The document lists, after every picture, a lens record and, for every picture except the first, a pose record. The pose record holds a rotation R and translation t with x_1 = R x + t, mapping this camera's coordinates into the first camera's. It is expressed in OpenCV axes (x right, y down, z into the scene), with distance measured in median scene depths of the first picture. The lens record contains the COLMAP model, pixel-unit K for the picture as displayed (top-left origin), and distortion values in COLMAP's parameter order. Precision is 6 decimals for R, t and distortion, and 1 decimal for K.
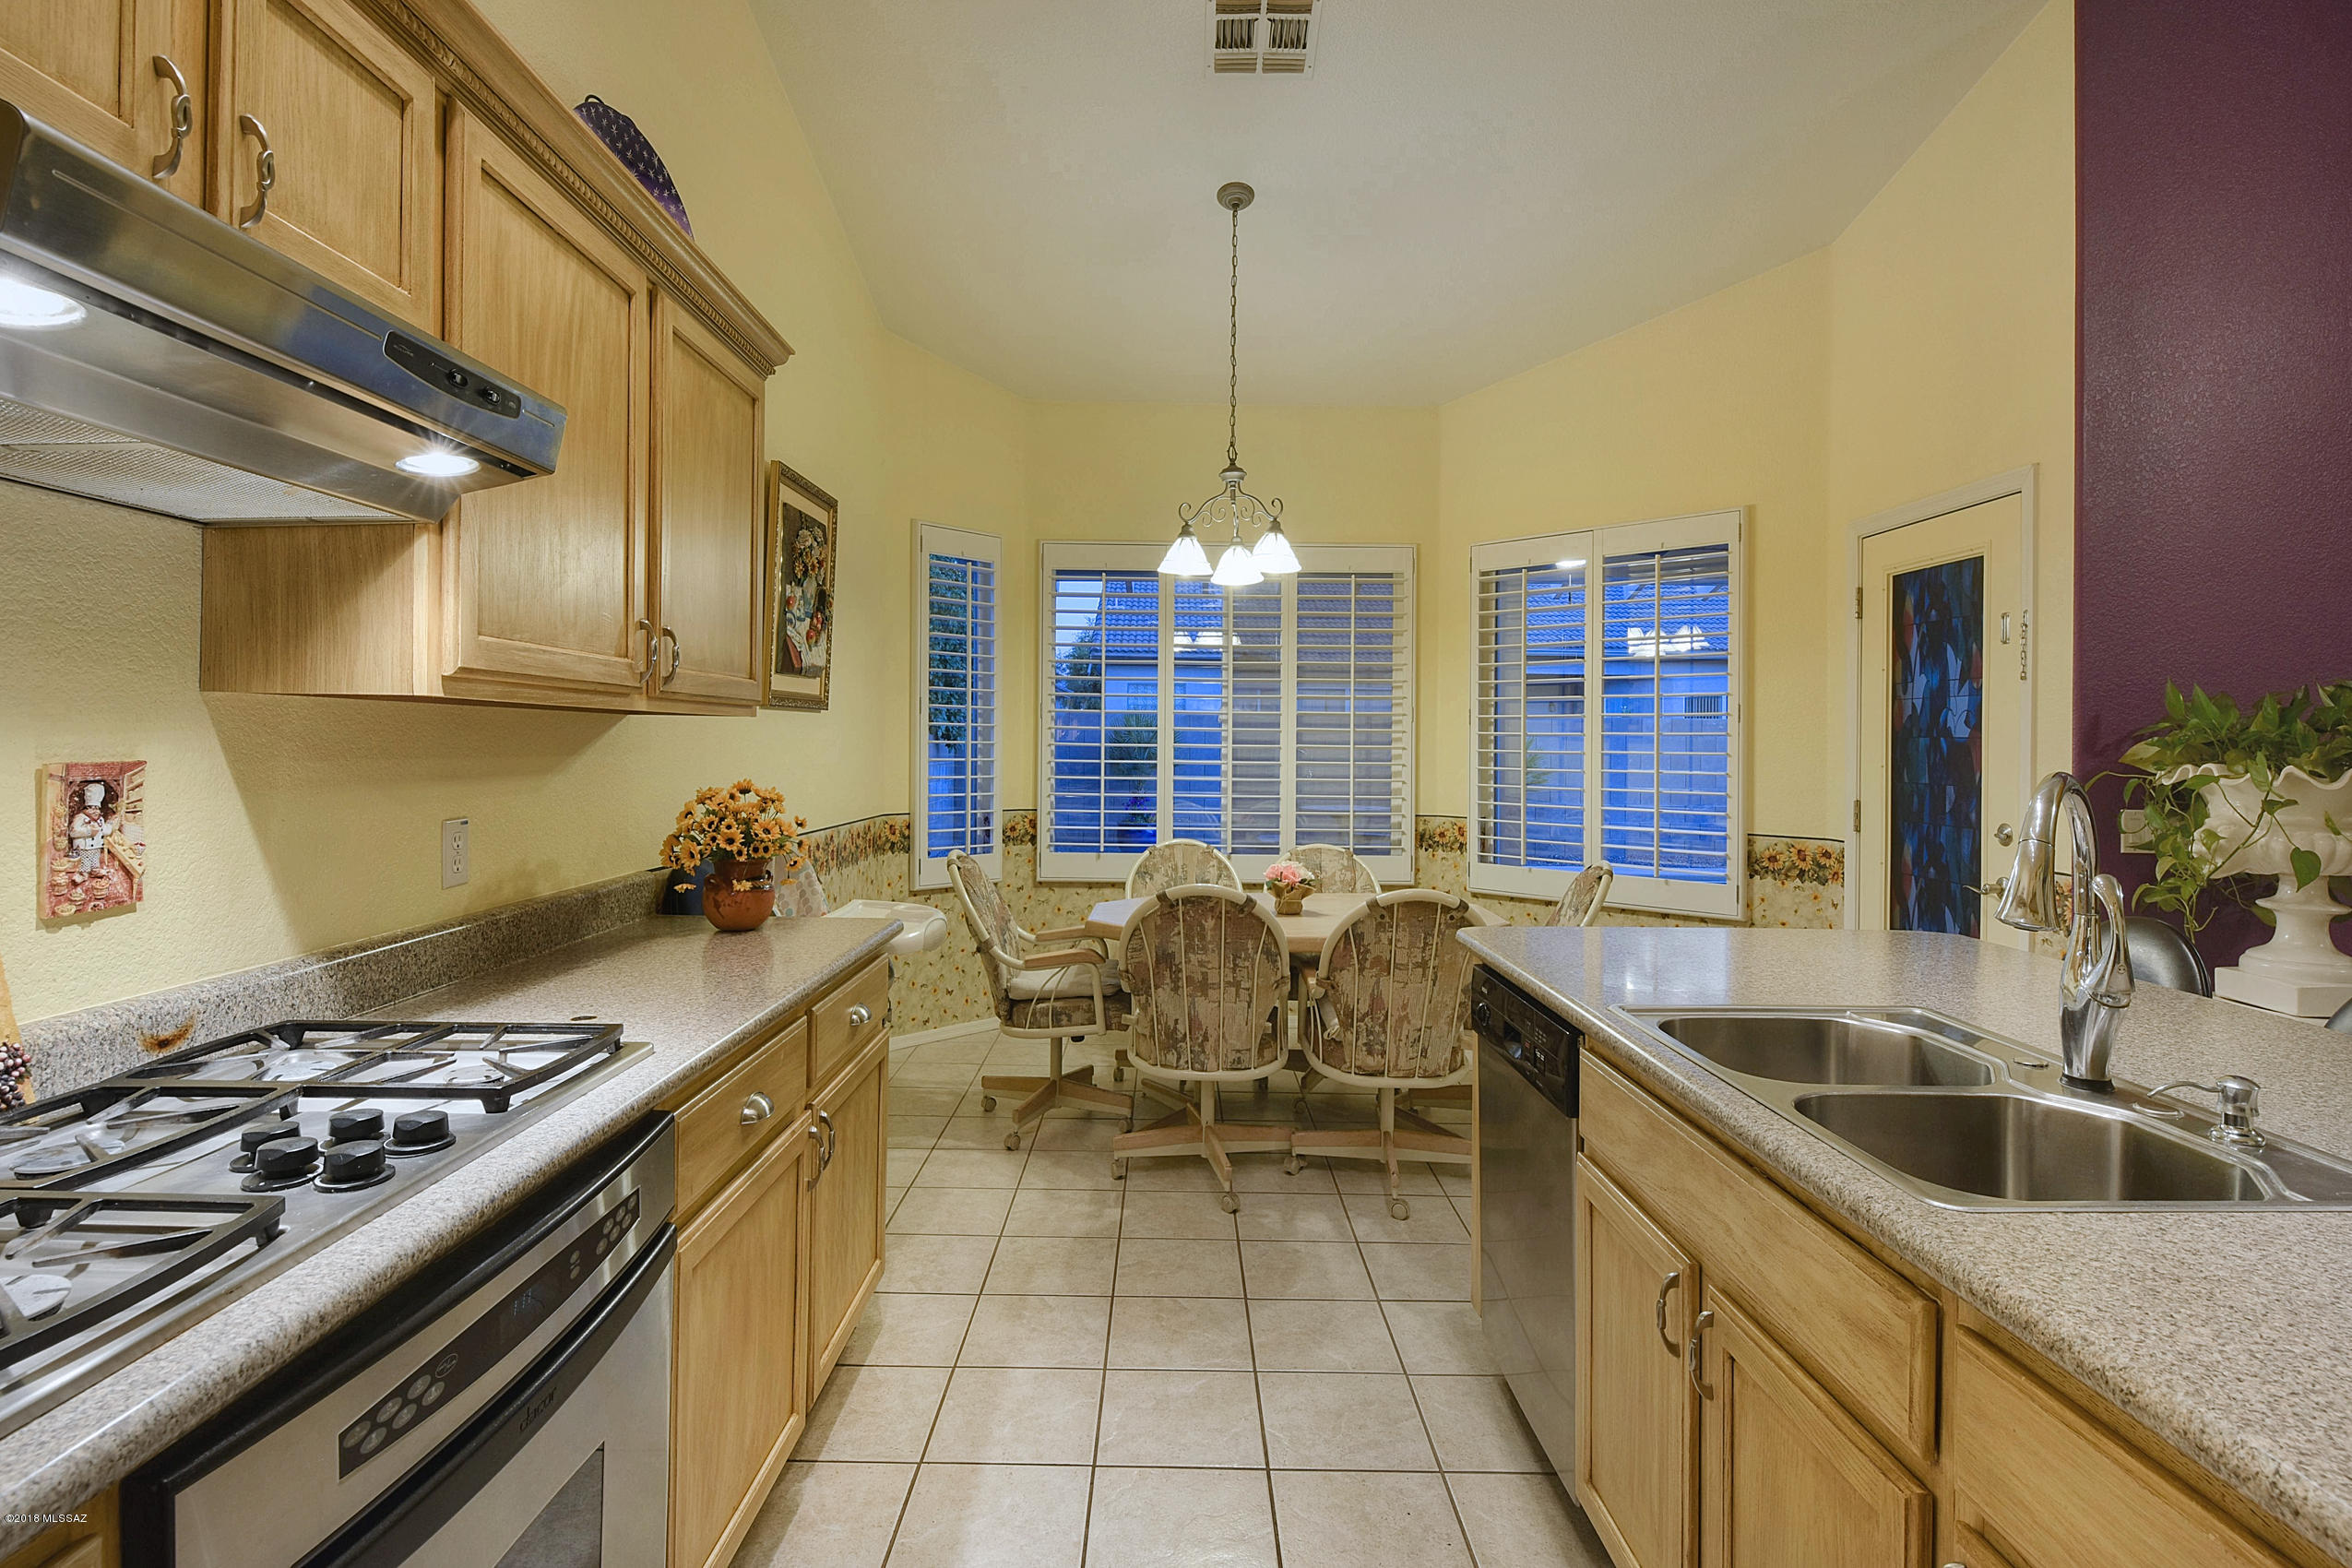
lens RADIAL K [[1159.2, 0, 1181.3], [0, 1159.2, 741.1], [0, 0, 1]] dist [0.000054, -0.000367]
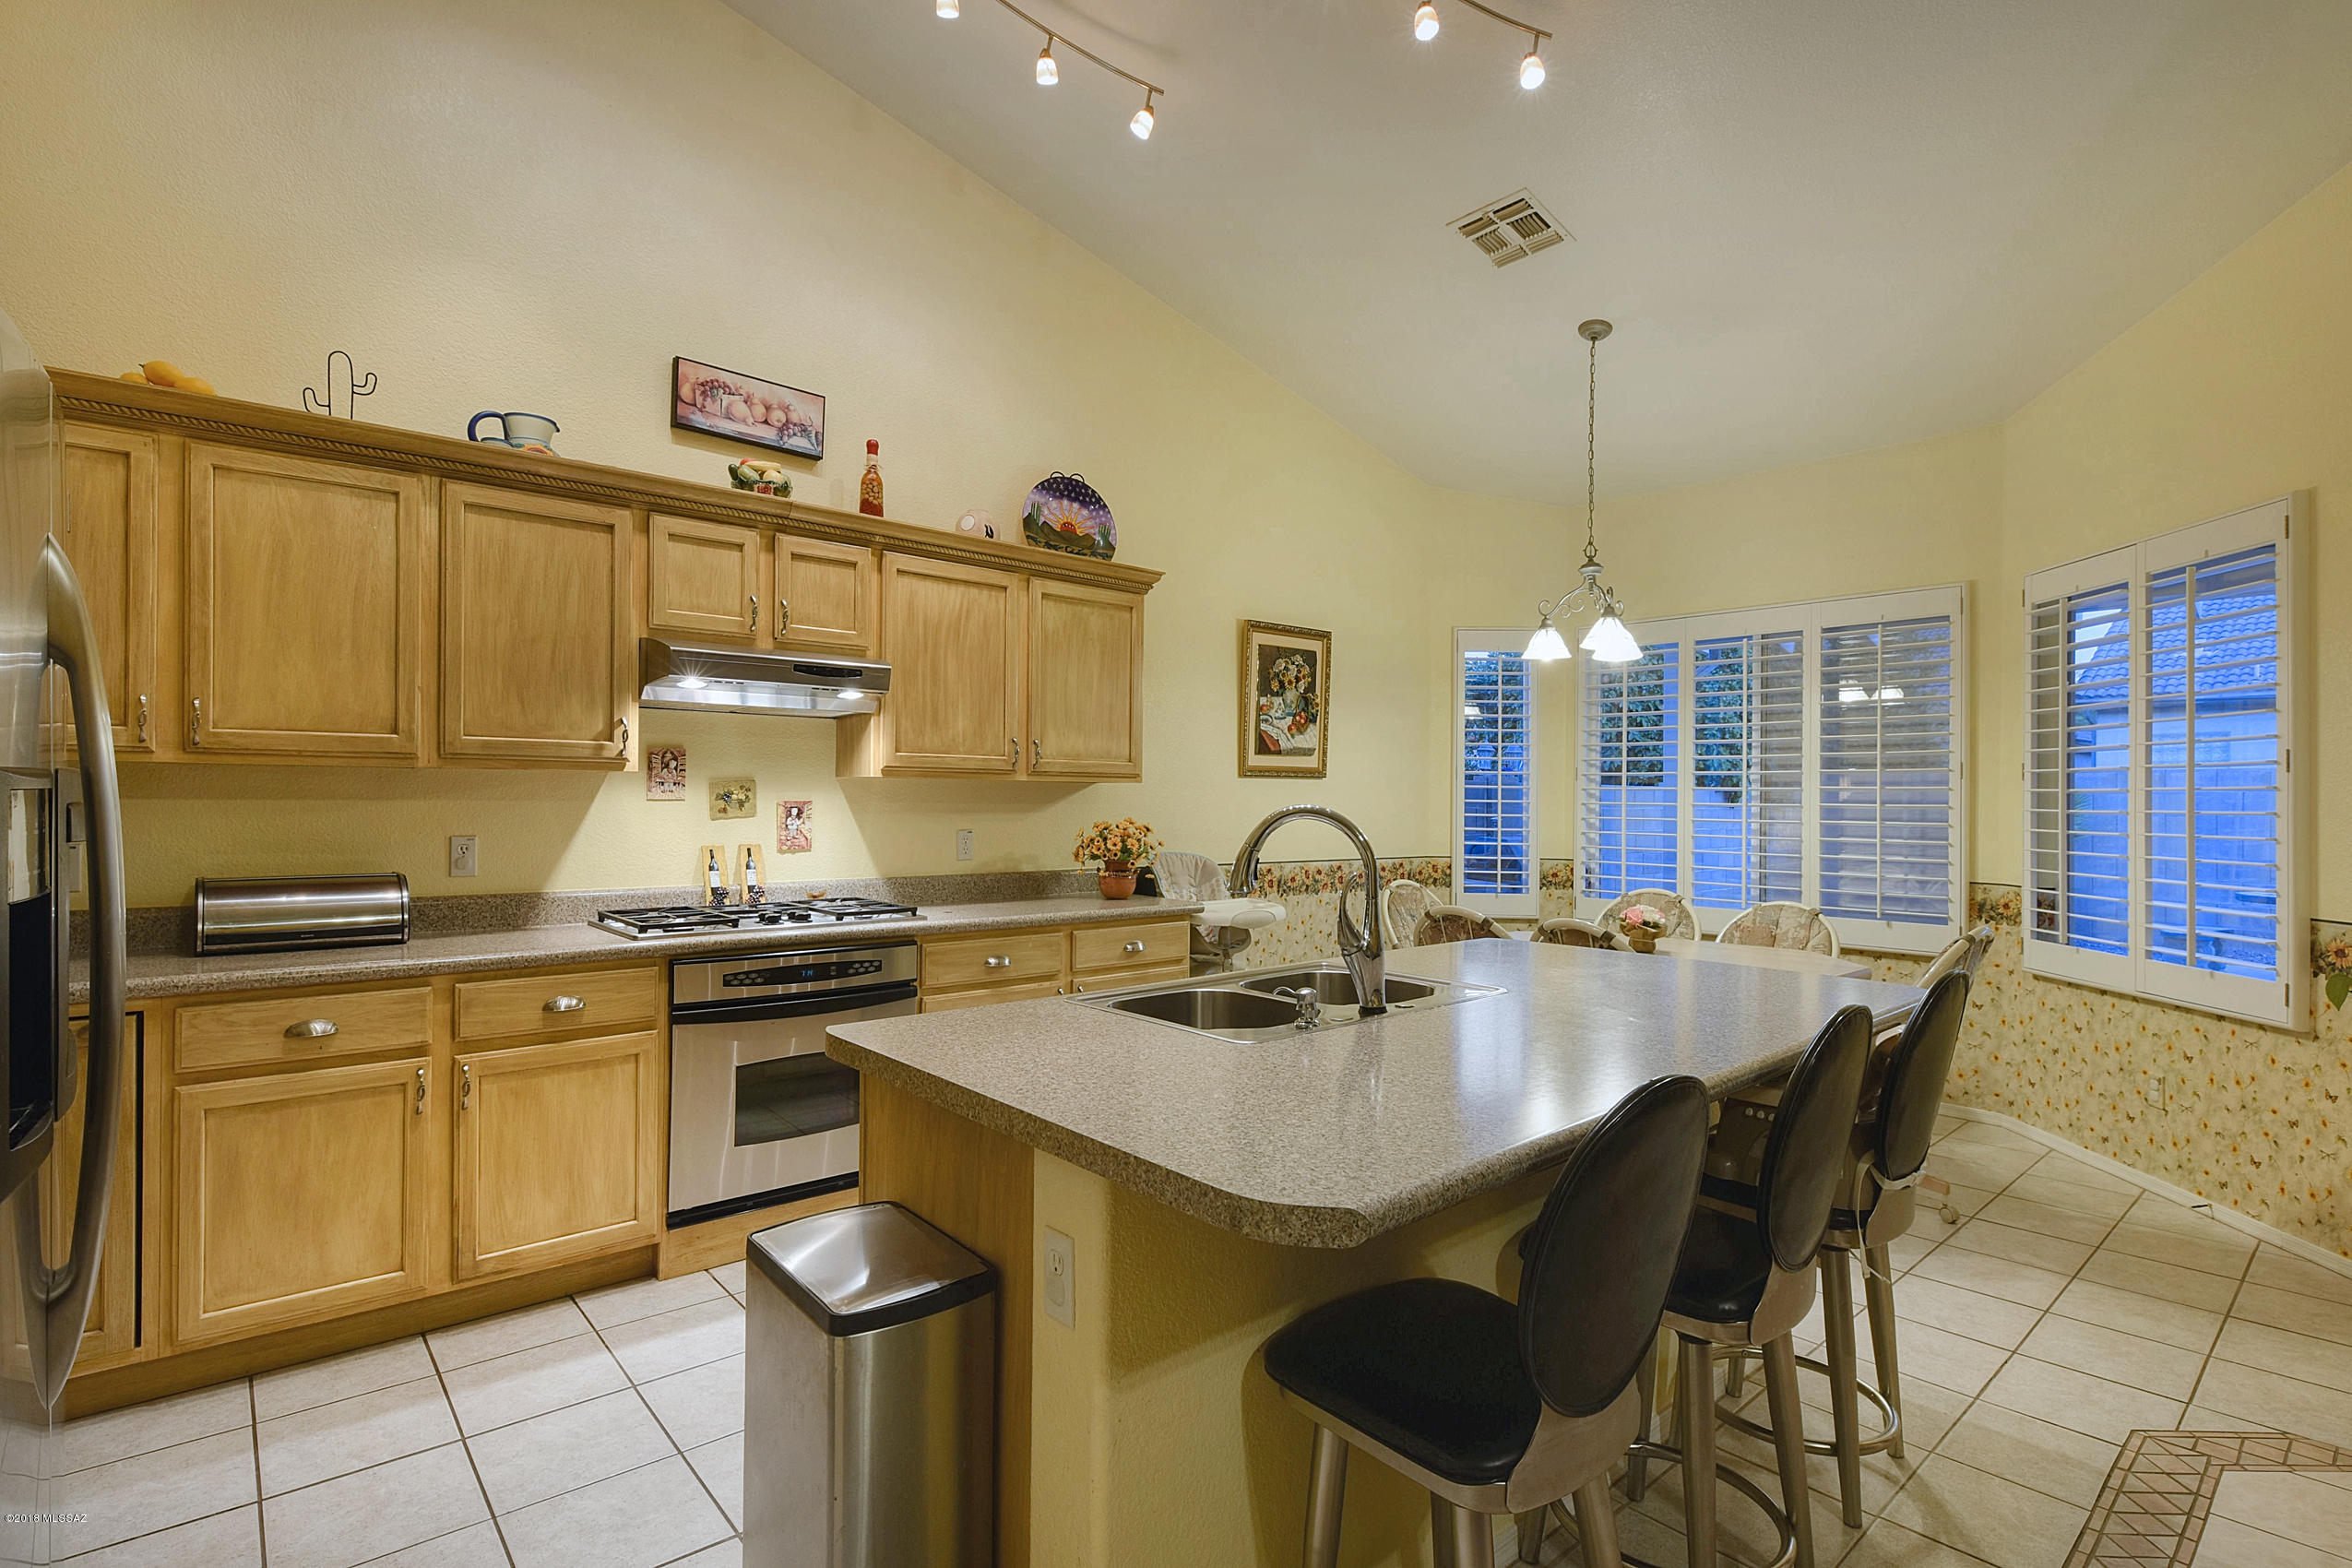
lens RADIAL K [[1107.8, 0, 1145.1], [0, 1107.8, 797.8], [0, 0, 1]] dist [-0.001693, -0.000516]
pose [[0.647719, -0.003748, -0.761870, 0.612797], [-0.003423, 0.999963, -0.007830, 0.010062], [0.761871, 0.007680, 0.647683, -0.062217]]
